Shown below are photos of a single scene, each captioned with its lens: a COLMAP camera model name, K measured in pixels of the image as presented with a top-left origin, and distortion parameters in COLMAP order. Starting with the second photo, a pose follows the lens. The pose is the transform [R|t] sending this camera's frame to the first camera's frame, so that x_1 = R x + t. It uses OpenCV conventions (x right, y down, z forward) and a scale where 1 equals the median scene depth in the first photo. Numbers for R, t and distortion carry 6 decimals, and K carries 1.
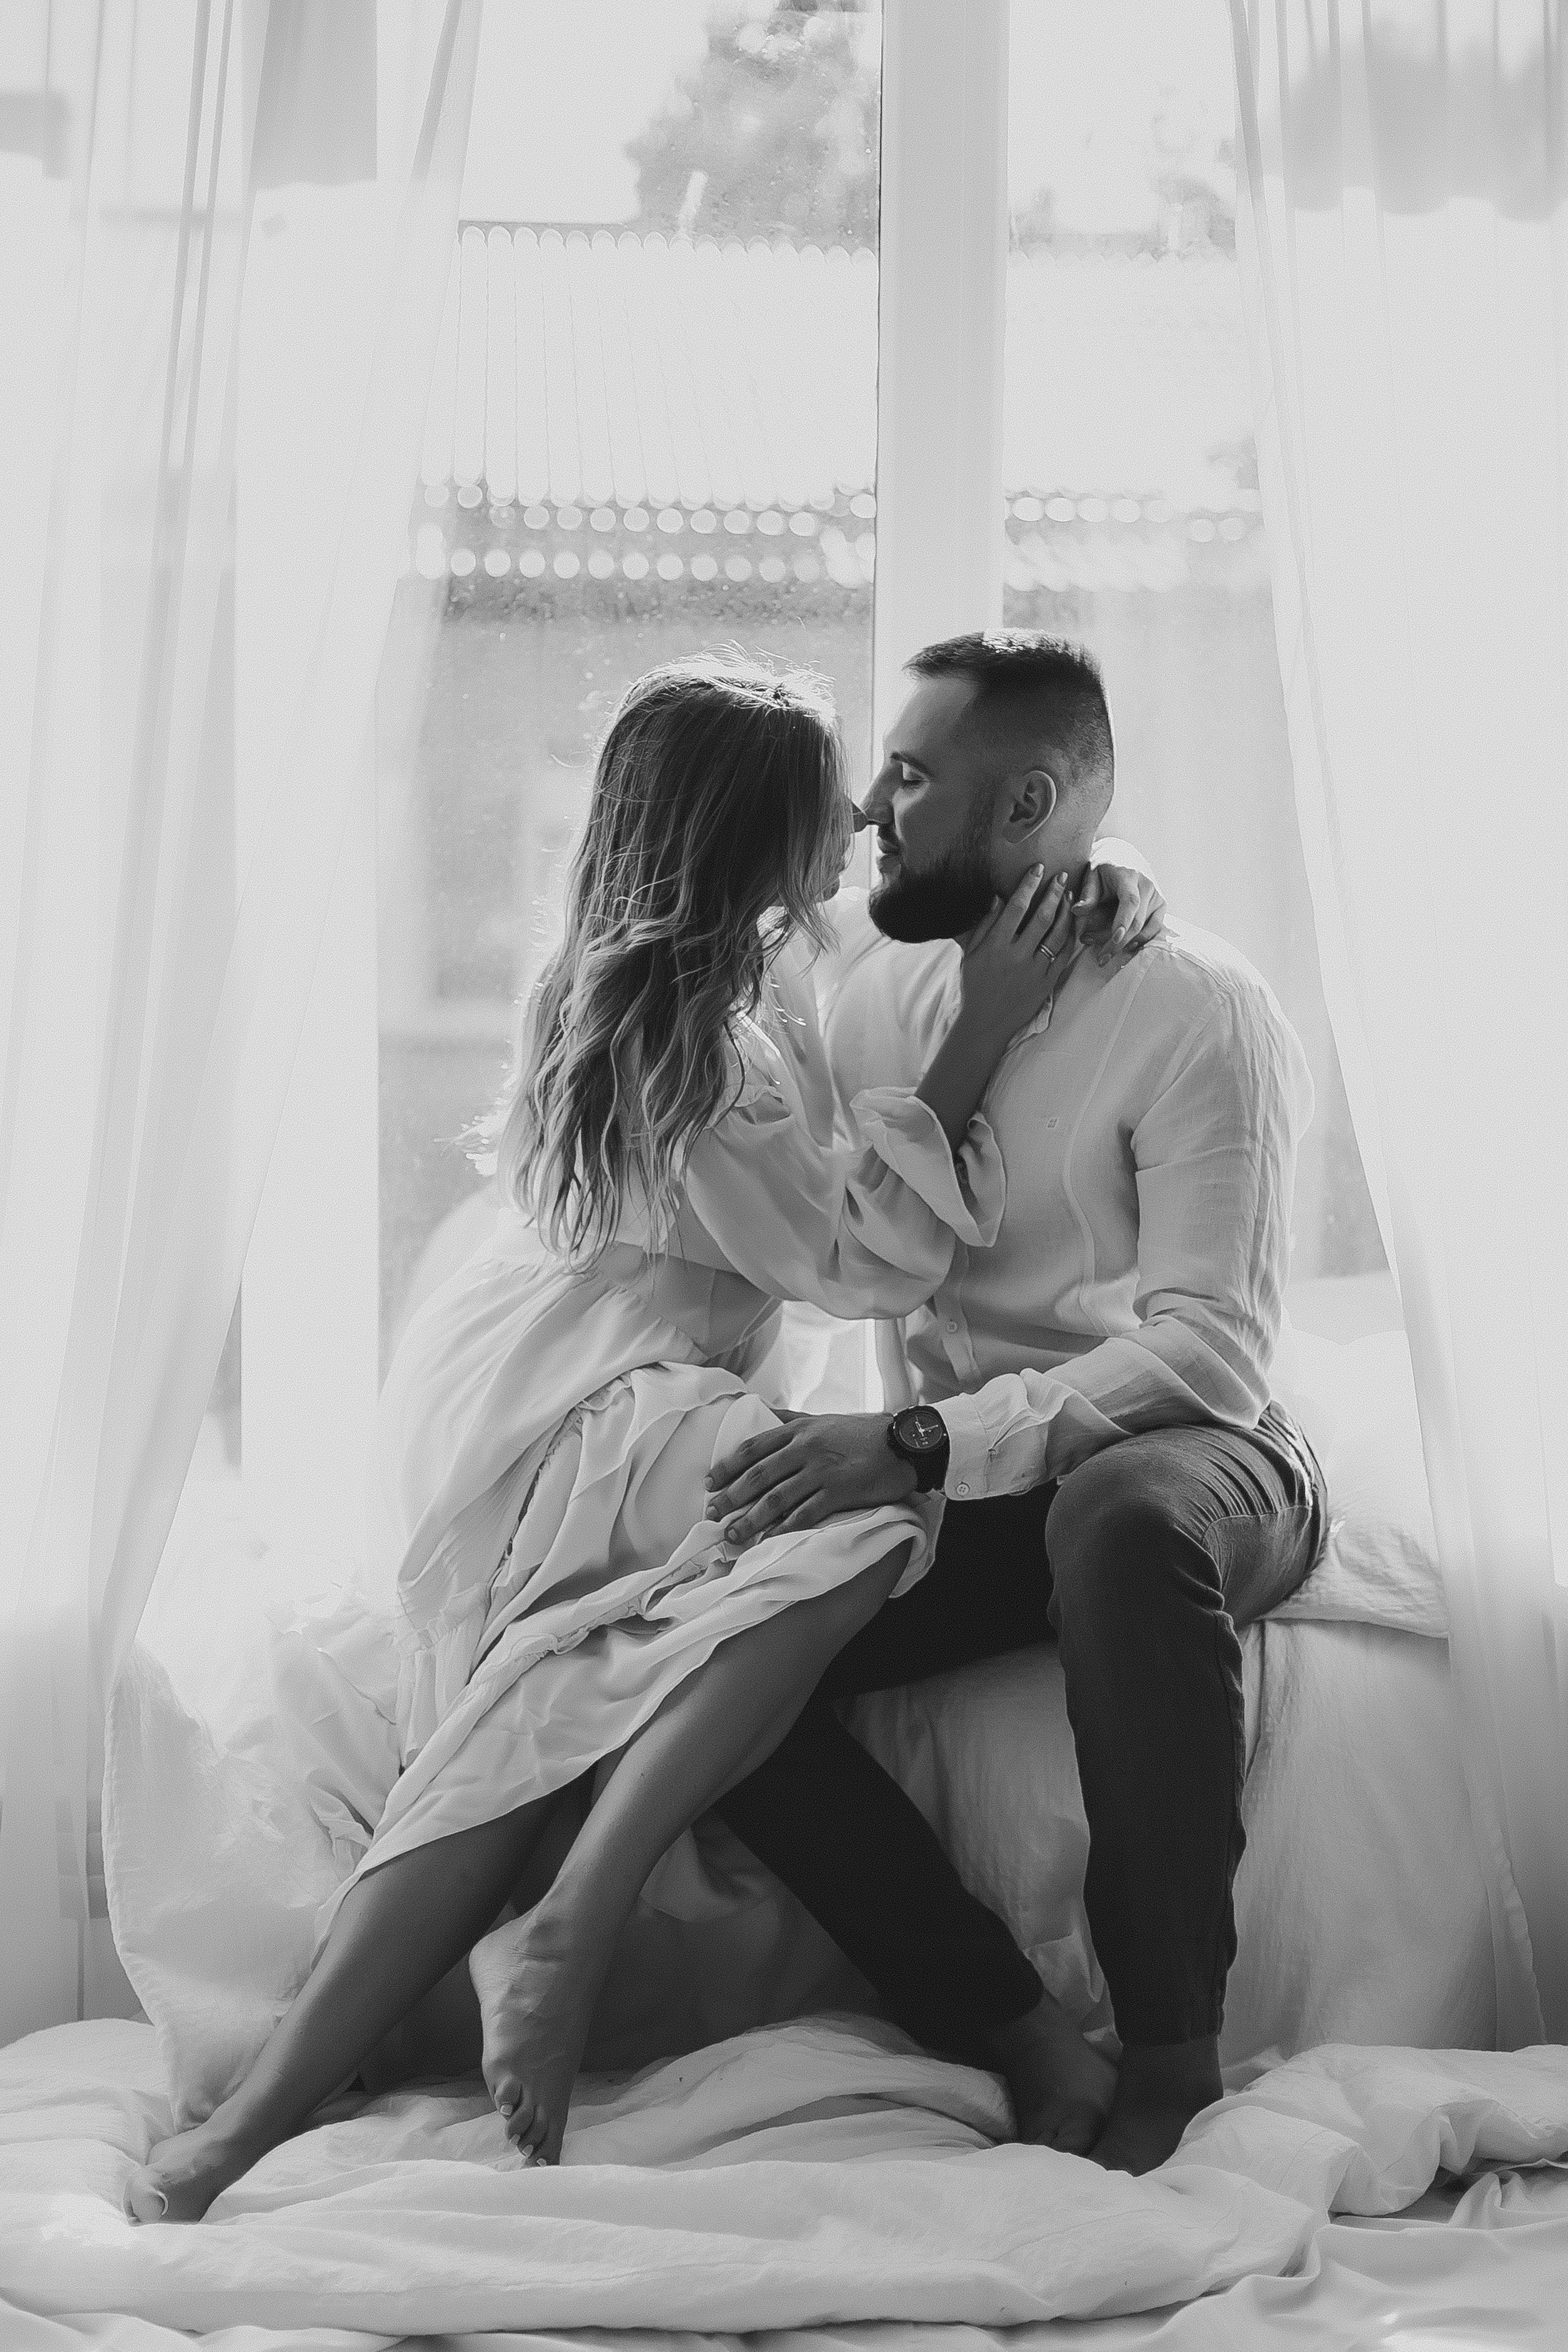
lens RADIAL K [[3346.9, 0, 784.0], [0, 3346.9, 1176.0], [0, 0, 1]] dist [0.011440, -0.110497]
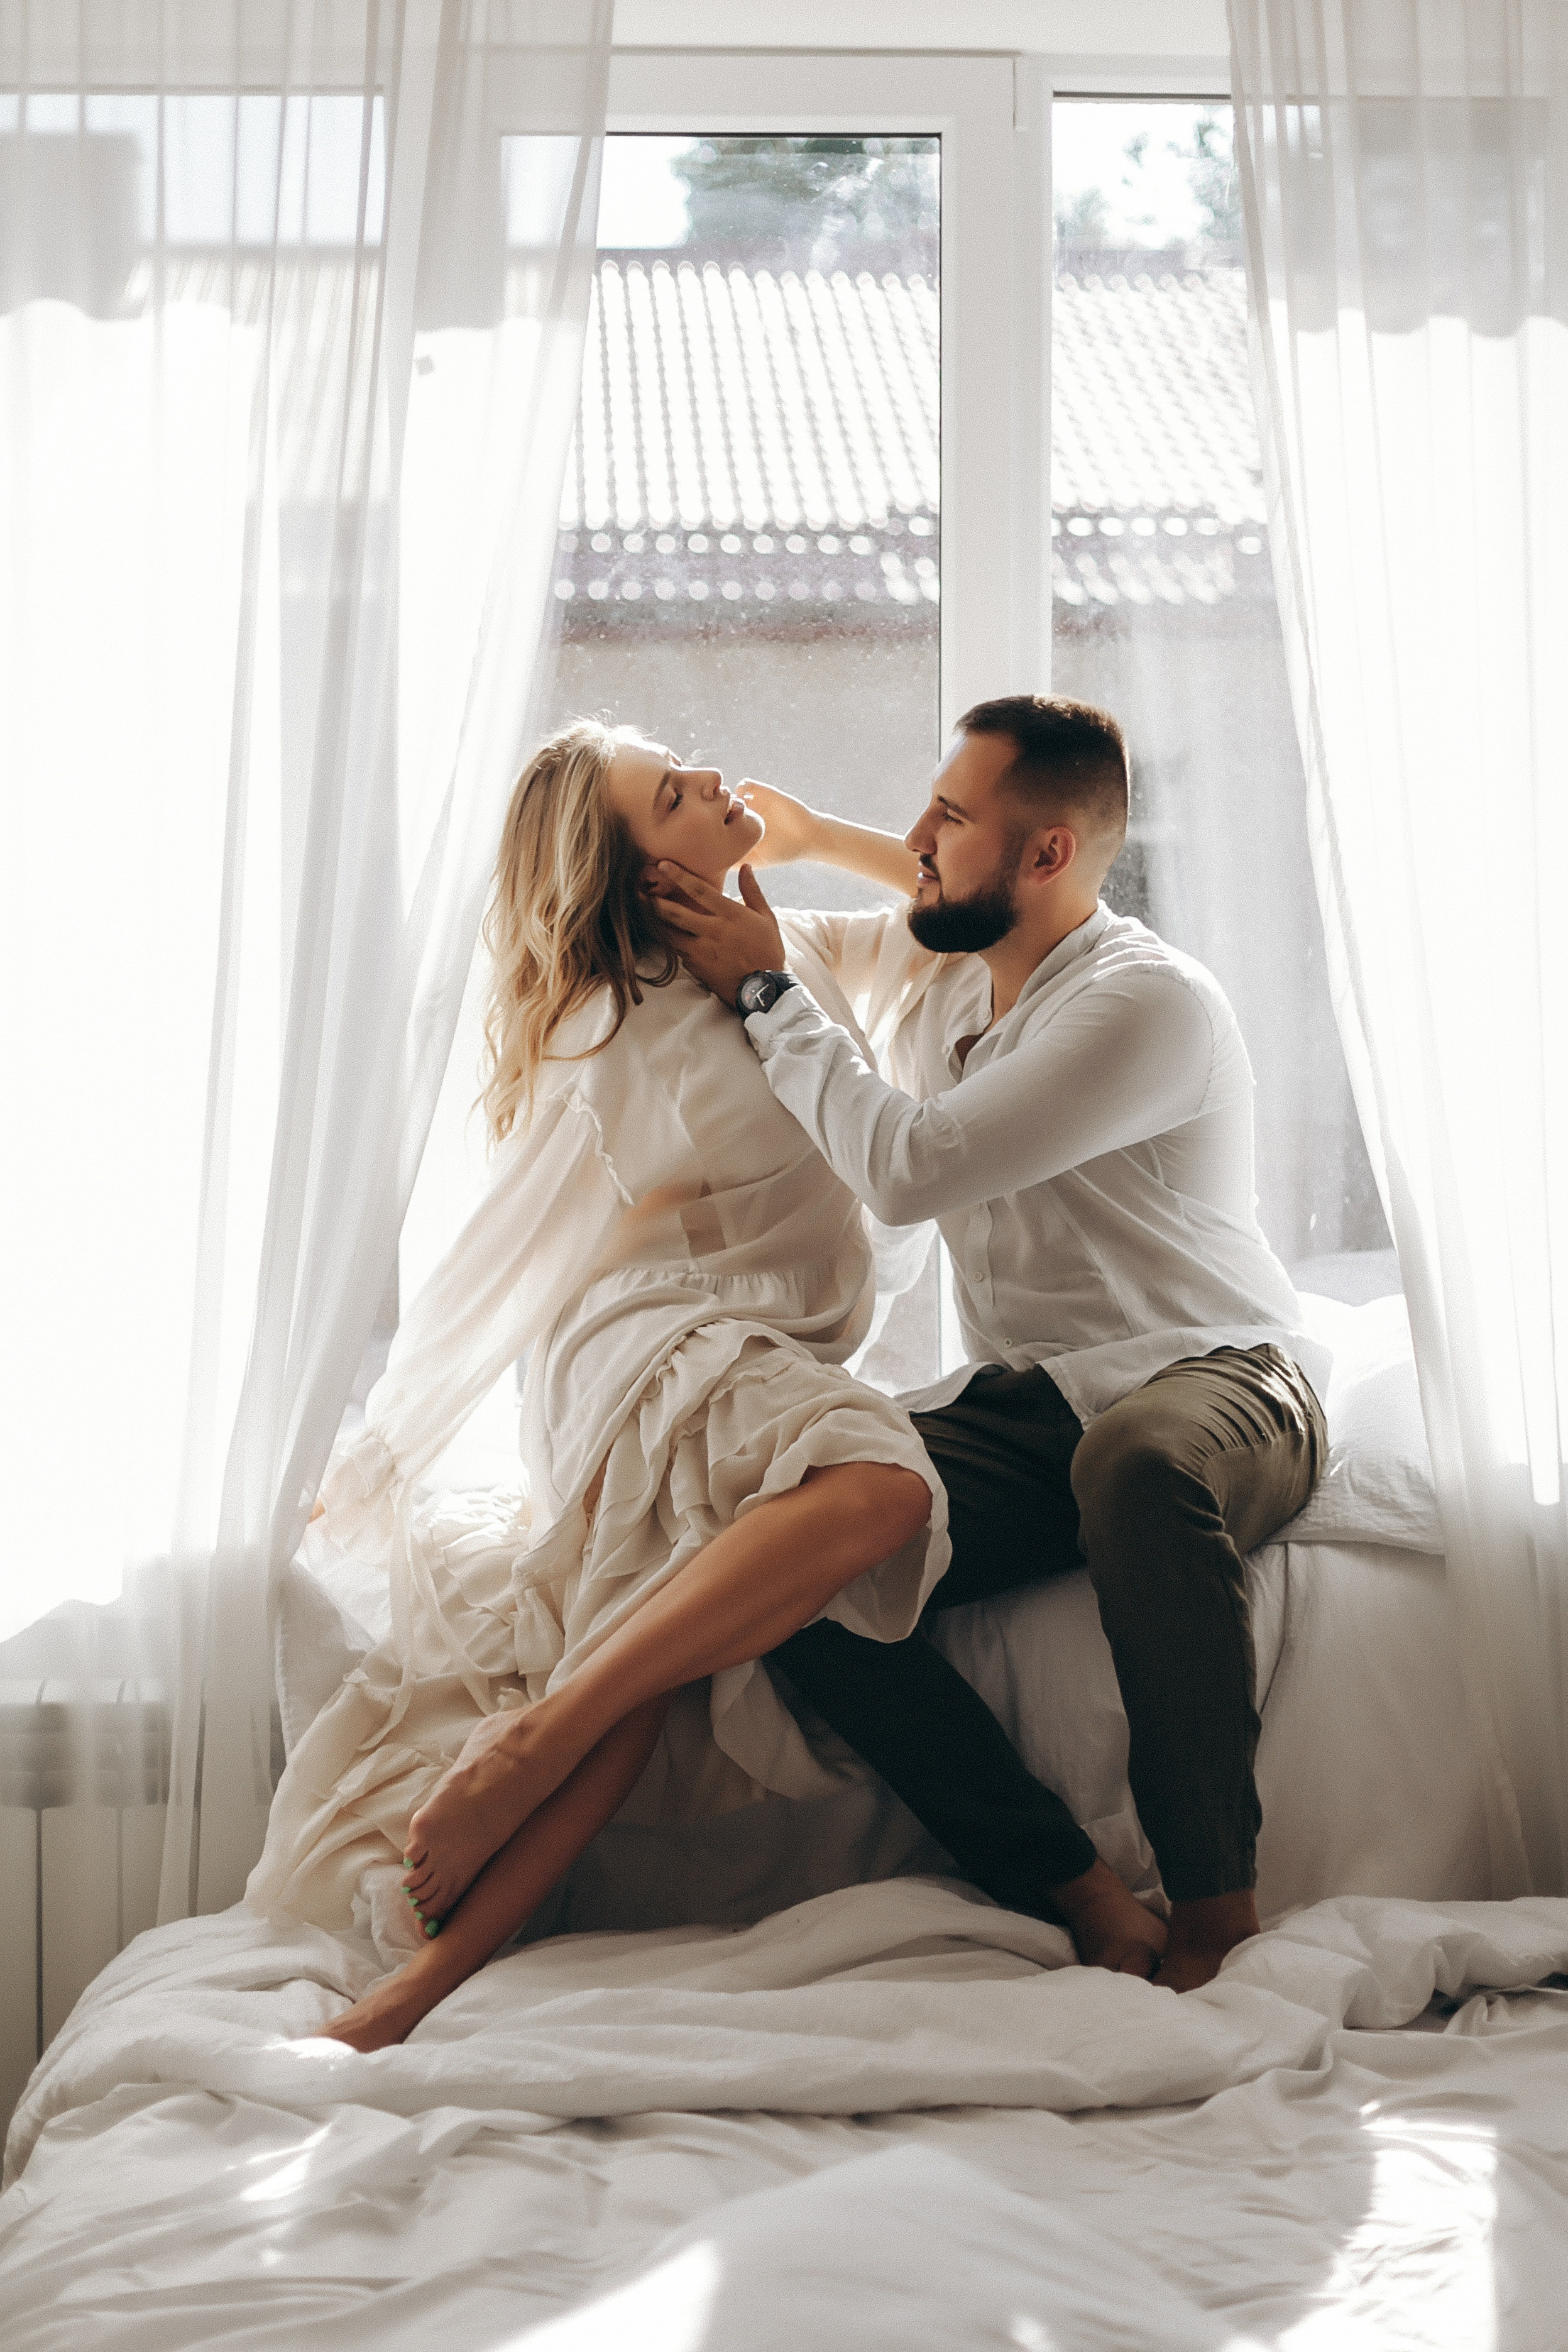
lens RADIAL K [[3288.9, 0, 782.2], [0, 3288.9, 1208.6], [0, 0, 1]] dist [0.056286, -0.480485]
pose [[0.999716, -0.012652, -0.020172, -0.007676], [0.012814, 0.999887, 0.007902, 0.006162], [0.020070, -0.008158, 0.999765, -0.151695]]
